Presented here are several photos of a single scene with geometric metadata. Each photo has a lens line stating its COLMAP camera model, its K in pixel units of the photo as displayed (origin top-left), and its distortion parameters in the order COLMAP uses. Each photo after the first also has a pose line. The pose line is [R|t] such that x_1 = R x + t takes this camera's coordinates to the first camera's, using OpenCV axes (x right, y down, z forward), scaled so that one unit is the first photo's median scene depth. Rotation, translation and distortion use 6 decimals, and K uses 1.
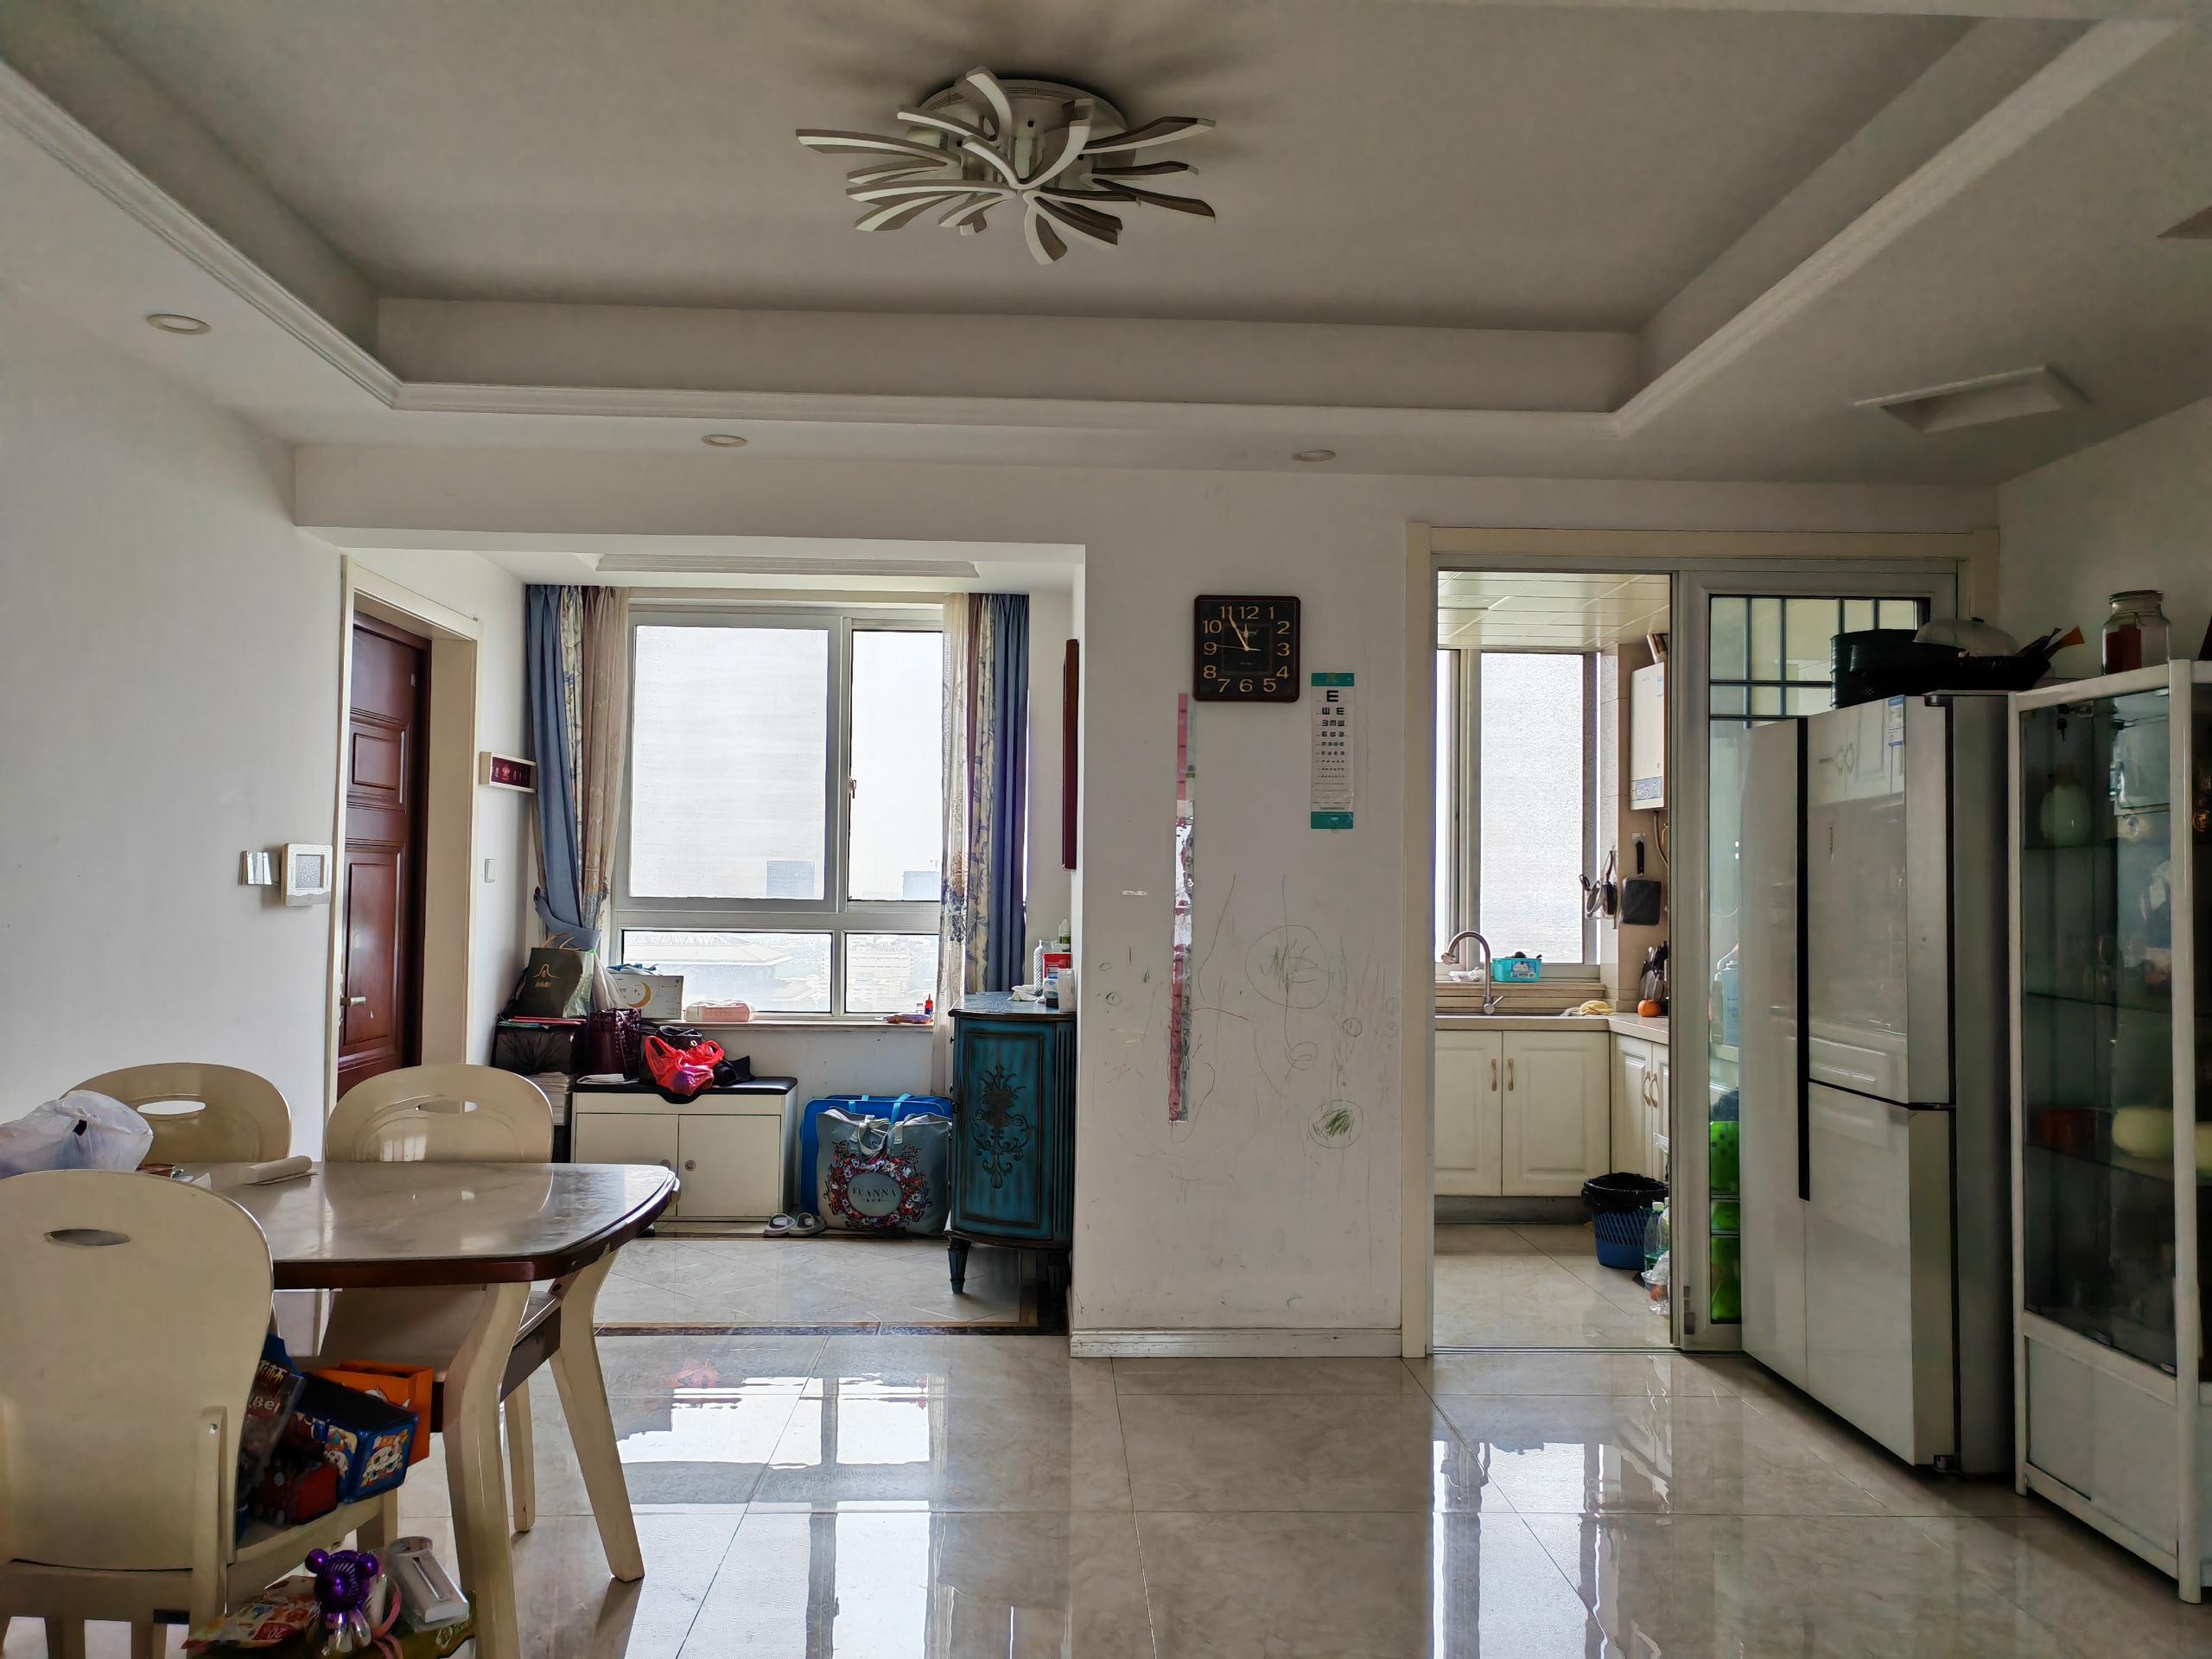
lens RADIAL K [[1263.2, 0, 1106.0], [0, 1263.2, 829.5], [0, 0, 1]] dist [0.015422, -0.000066]
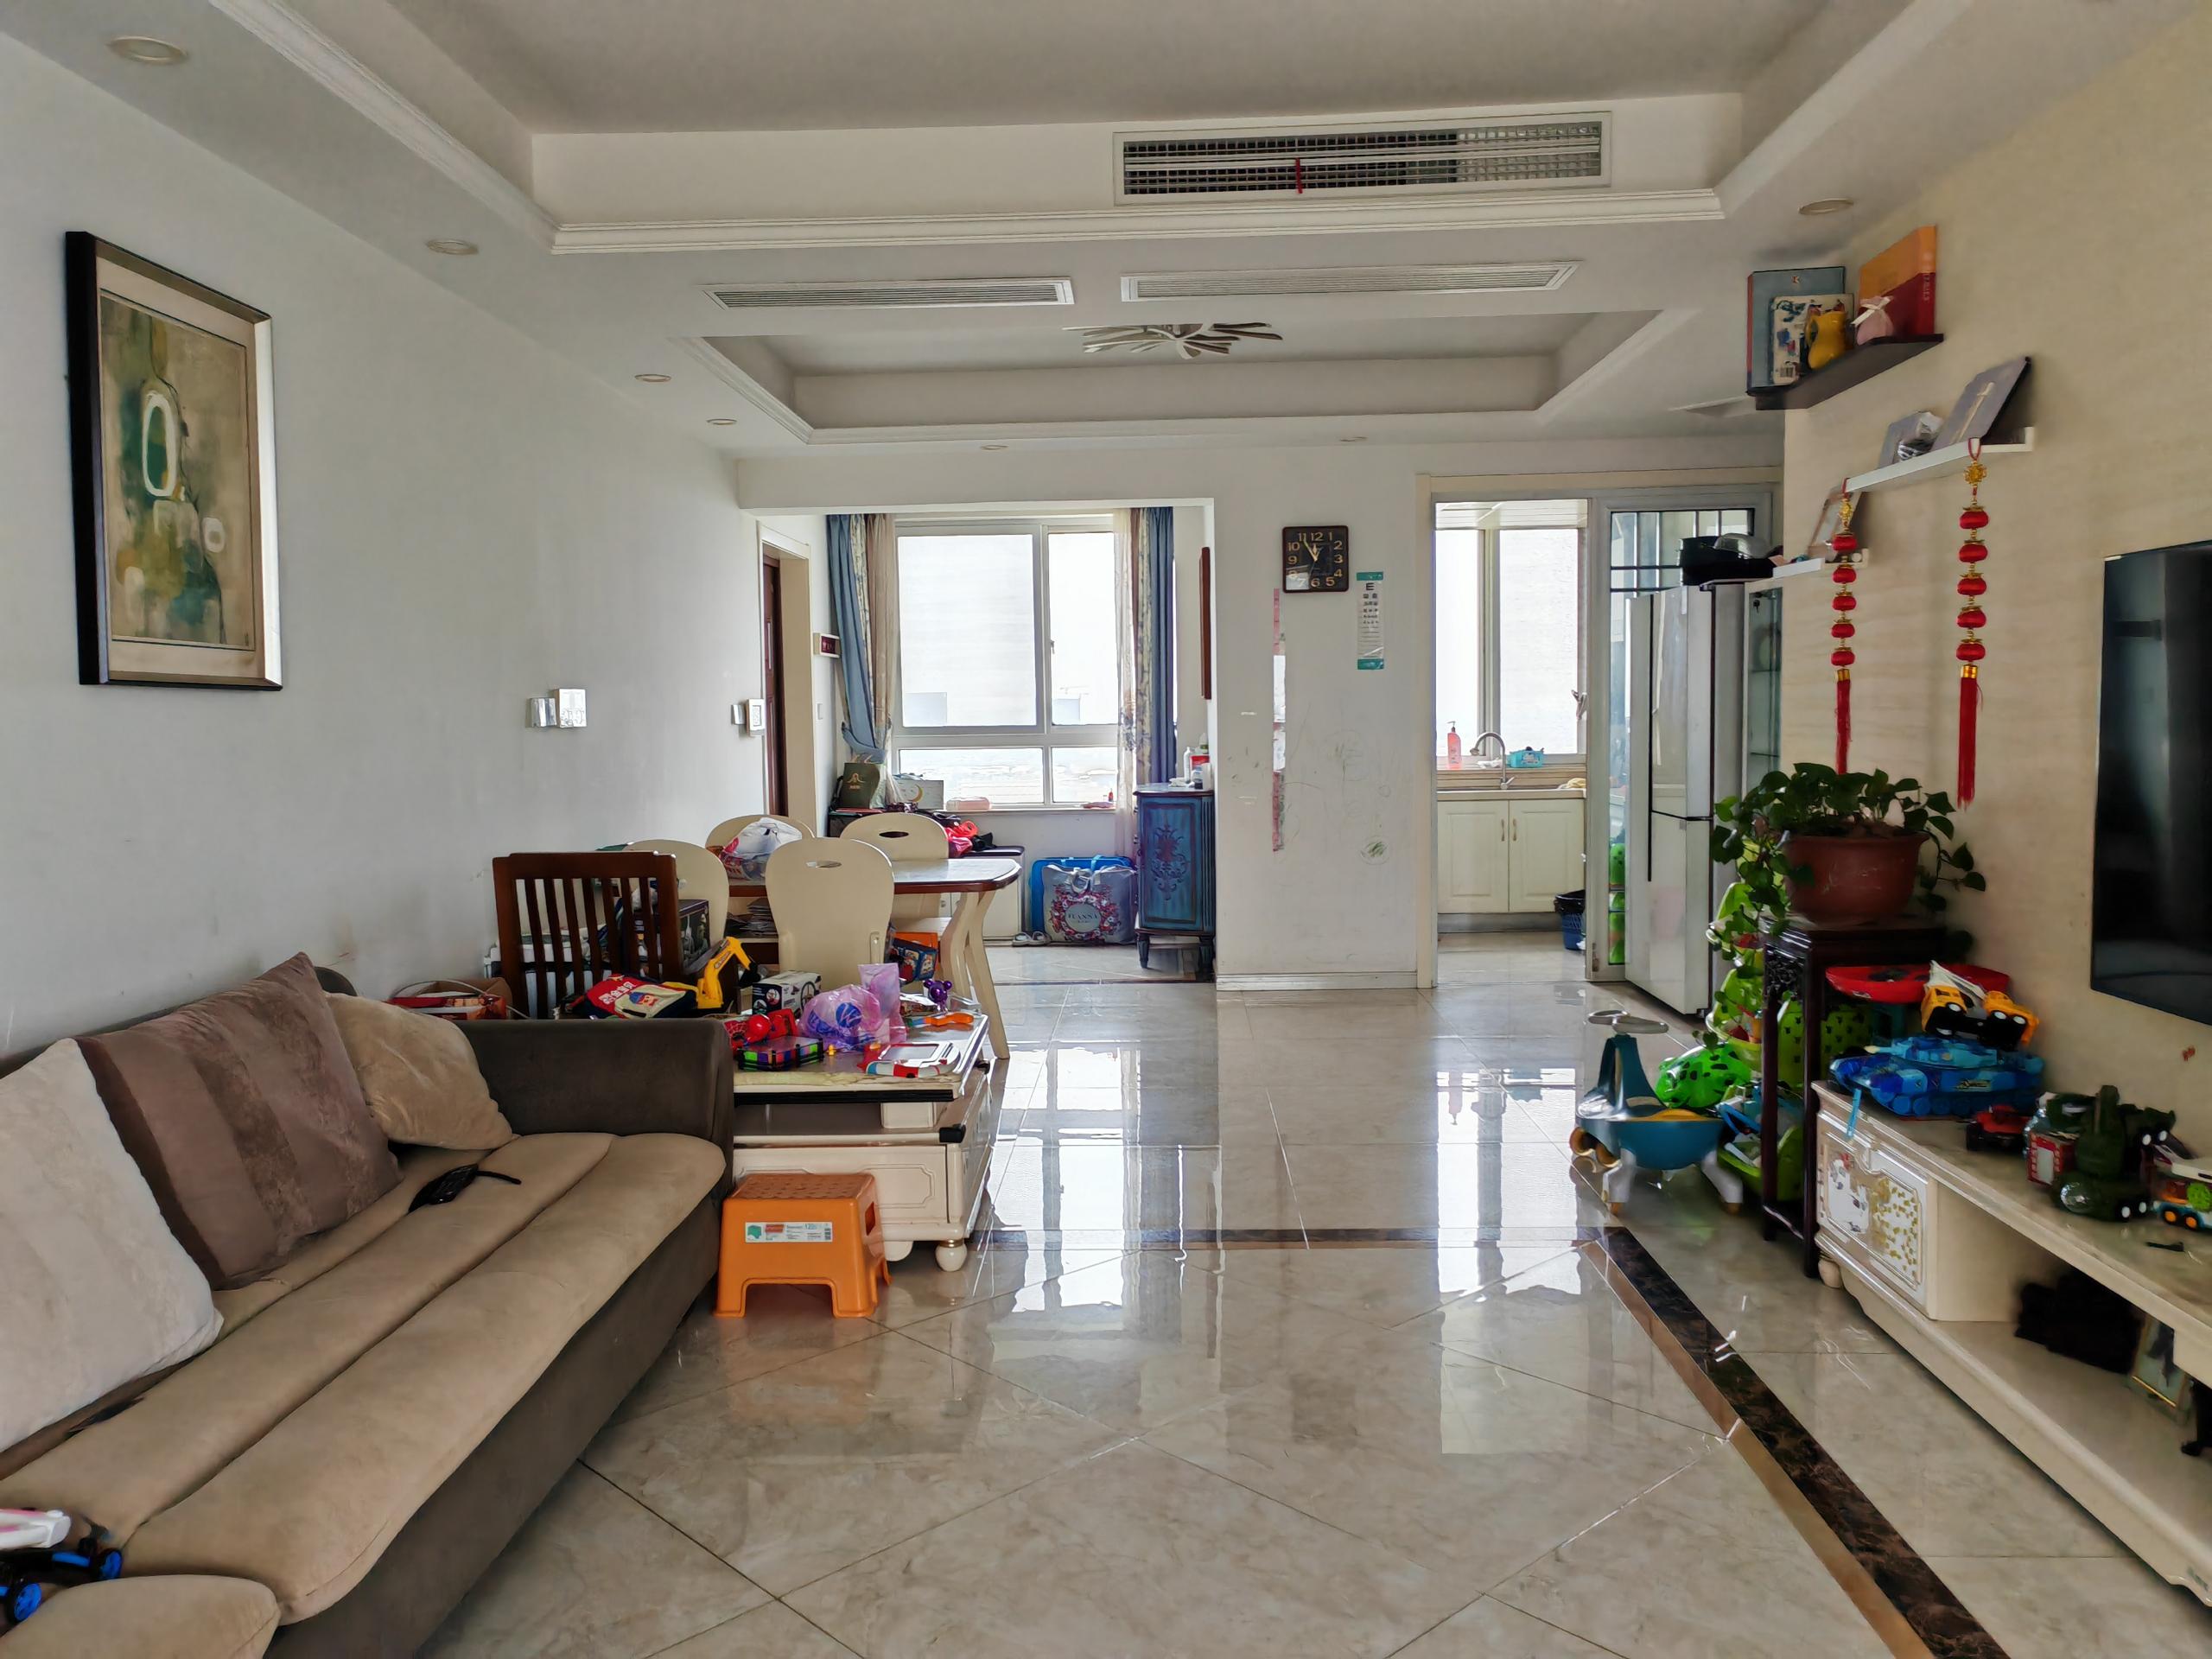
lens RADIAL K [[1263.2, 0, 1106.0], [0, 1263.2, 829.5], [0, 0, 1]] dist [0.015422, -0.000066]
pose [[0.994387, -0.022371, -0.103410, 0.003364], [0.036466, 0.989970, 0.136488, -0.022680], [0.099319, -0.139493, 0.985230, -0.481688]]
